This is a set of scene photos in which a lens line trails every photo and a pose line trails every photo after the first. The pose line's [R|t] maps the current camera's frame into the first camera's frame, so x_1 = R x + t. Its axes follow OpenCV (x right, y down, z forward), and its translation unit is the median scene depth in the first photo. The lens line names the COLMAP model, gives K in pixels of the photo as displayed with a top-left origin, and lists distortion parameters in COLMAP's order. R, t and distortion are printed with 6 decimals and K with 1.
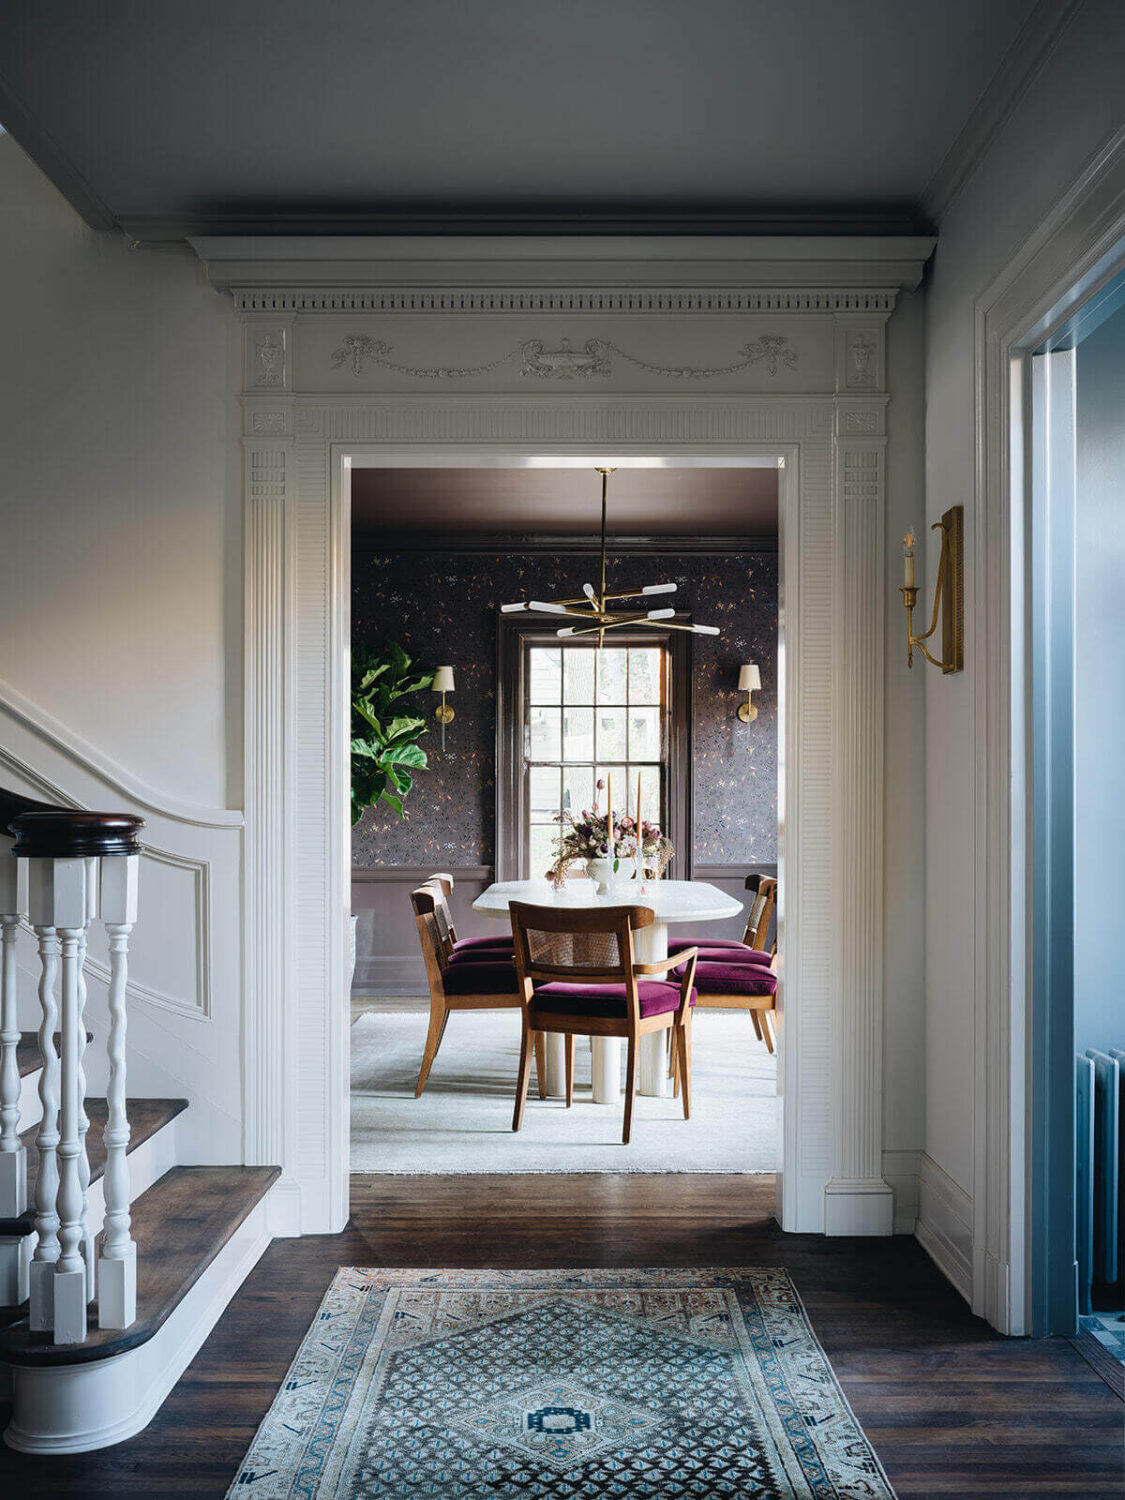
lens RADIAL K [[1583.1, 0, 563.4], [0, 1583.1, 754.6], [0, 0, 1]] dist [0.006306, 0.000000]
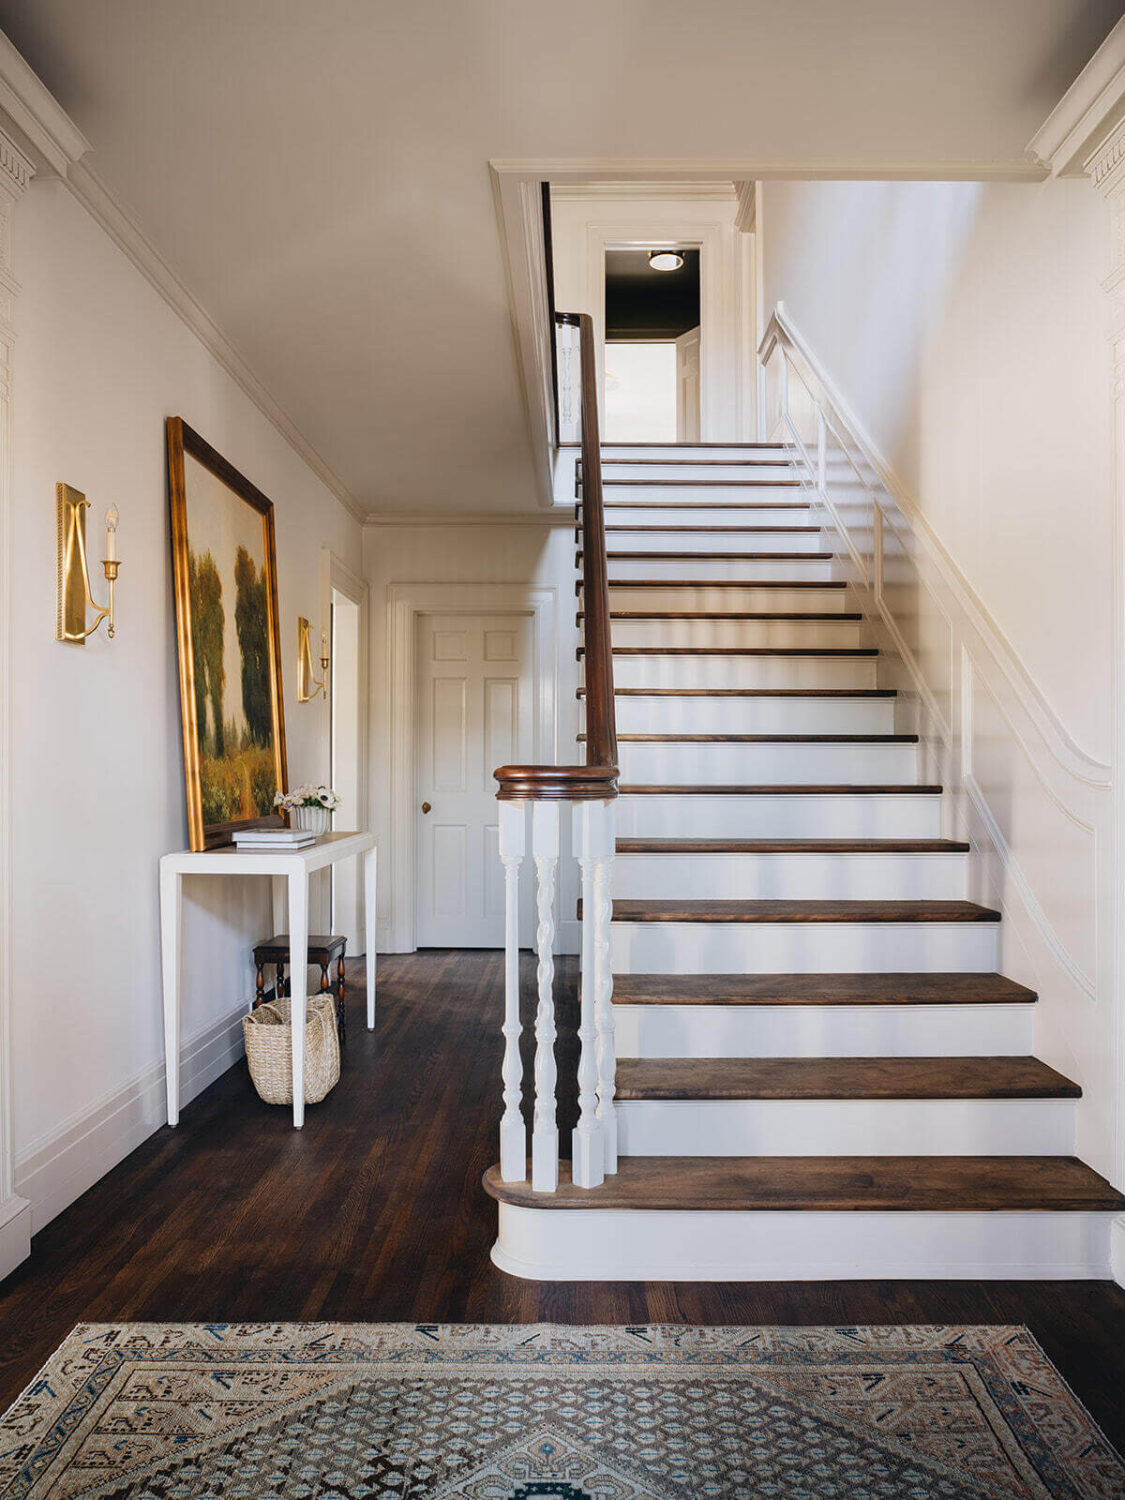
lens RADIAL K [[1105.4, 0, 562.7], [0, 1105.4, 755.4], [0, 0, 1]] dist [-0.003454, -0.000997]
pose [[0.007314, -0.004713, -0.999962, 0.533408], [0.029466, 0.999556, -0.004496, 0.024550], [0.999539, -0.029432, 0.007449, 0.929938]]
